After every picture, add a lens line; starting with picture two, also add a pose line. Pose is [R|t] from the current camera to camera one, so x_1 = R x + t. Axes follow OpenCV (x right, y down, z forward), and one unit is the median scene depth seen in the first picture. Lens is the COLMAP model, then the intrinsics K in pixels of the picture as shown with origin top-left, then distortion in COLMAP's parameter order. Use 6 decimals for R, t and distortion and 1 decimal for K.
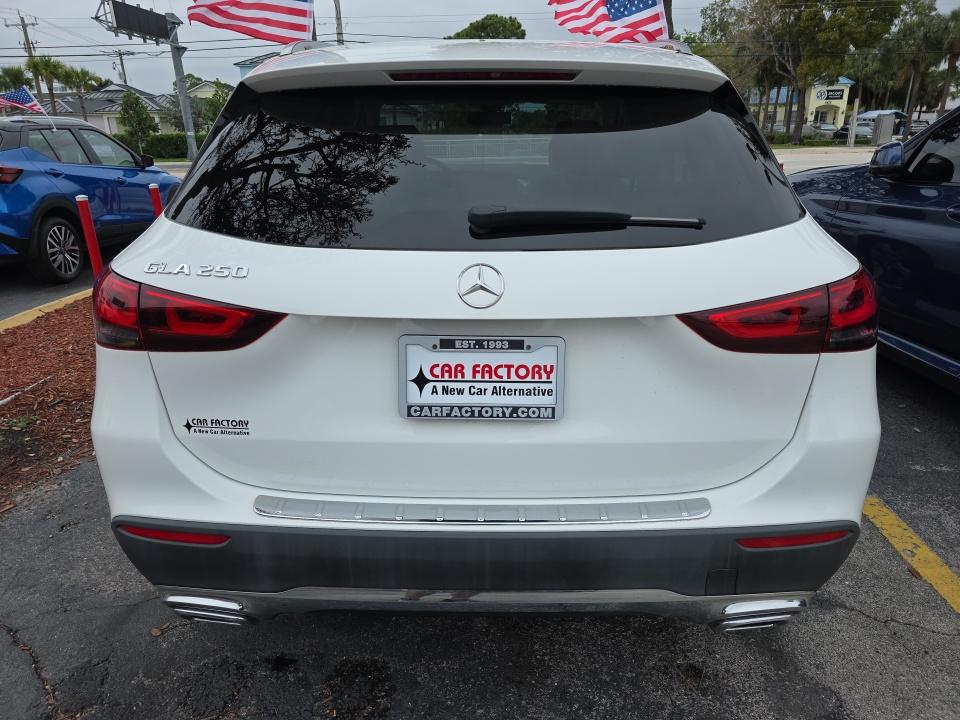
lens RADIAL K [[651.1, 0, 480.4], [0, 651.1, 383.6], [0, 0, 1]] dist [0.000542, -0.000183]
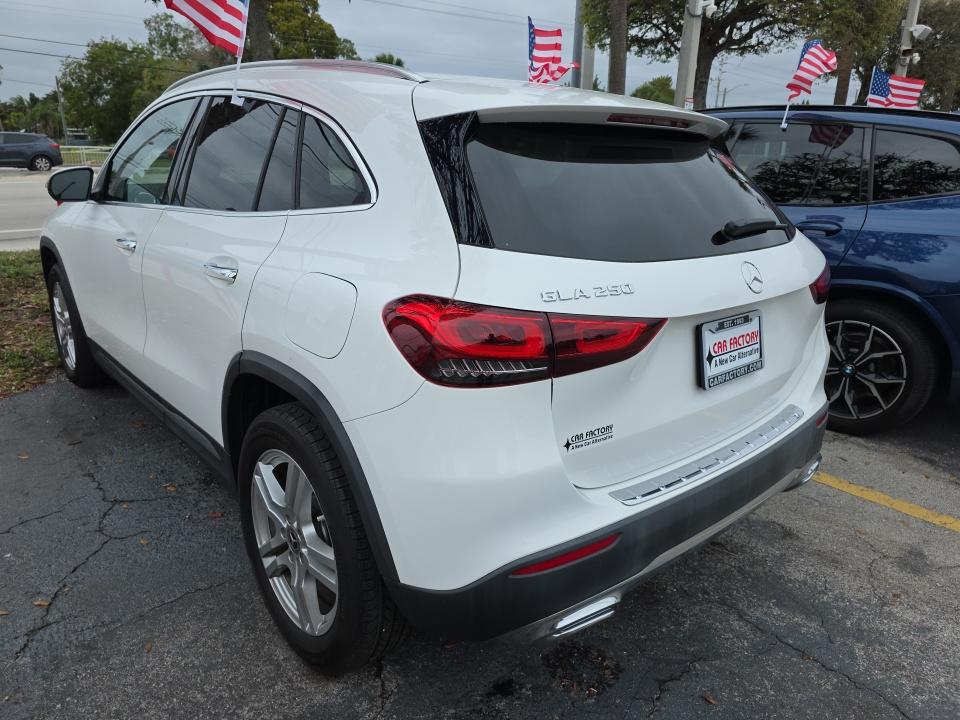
lens RADIAL K [[640.3, 0, 480.0], [0, 640.3, 360.0], [0, 0, 1]] dist [0.000840, 0.000088]
pose [[0.777792, -0.182060, 0.601575, -1.192101], [0.216405, 0.976178, 0.015633, -0.117146], [-0.590091, 0.118025, 0.798663, 0.265234]]
